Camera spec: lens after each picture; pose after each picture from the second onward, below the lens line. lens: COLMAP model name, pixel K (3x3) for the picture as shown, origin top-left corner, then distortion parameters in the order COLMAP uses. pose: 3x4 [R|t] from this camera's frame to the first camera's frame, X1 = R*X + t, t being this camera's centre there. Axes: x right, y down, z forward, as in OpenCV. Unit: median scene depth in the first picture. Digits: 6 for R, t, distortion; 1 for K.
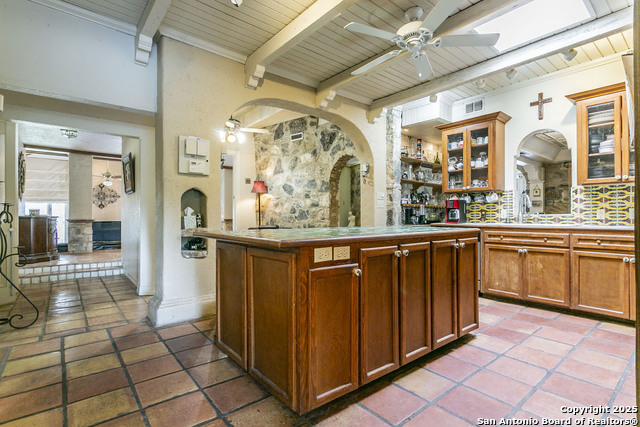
lens RADIAL K [[310.7, 0, 322.2], [0, 310.7, 211.0], [0, 0, 1]] dist [-0.000492, 0.000015]
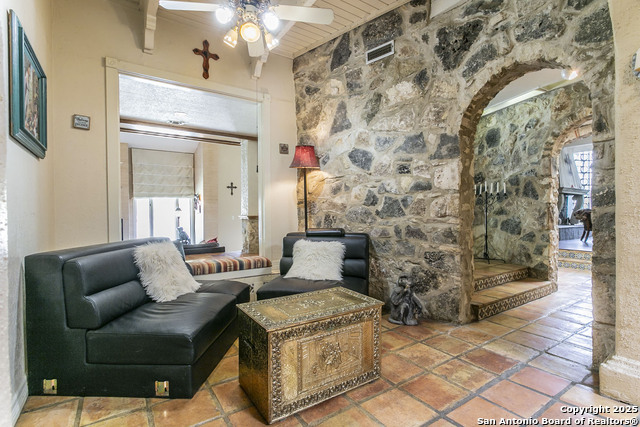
lens RADIAL K [[310.7, 0, 322.2], [0, 310.7, 211.0], [0, 0, 1]] dist [-0.000492, 0.000015]
pose [[0.995246, -0.005896, -0.097212, -0.125653], [0.007359, 0.999865, 0.014700, 0.009241], [0.097112, -0.015345, 0.995155, 0.482075]]
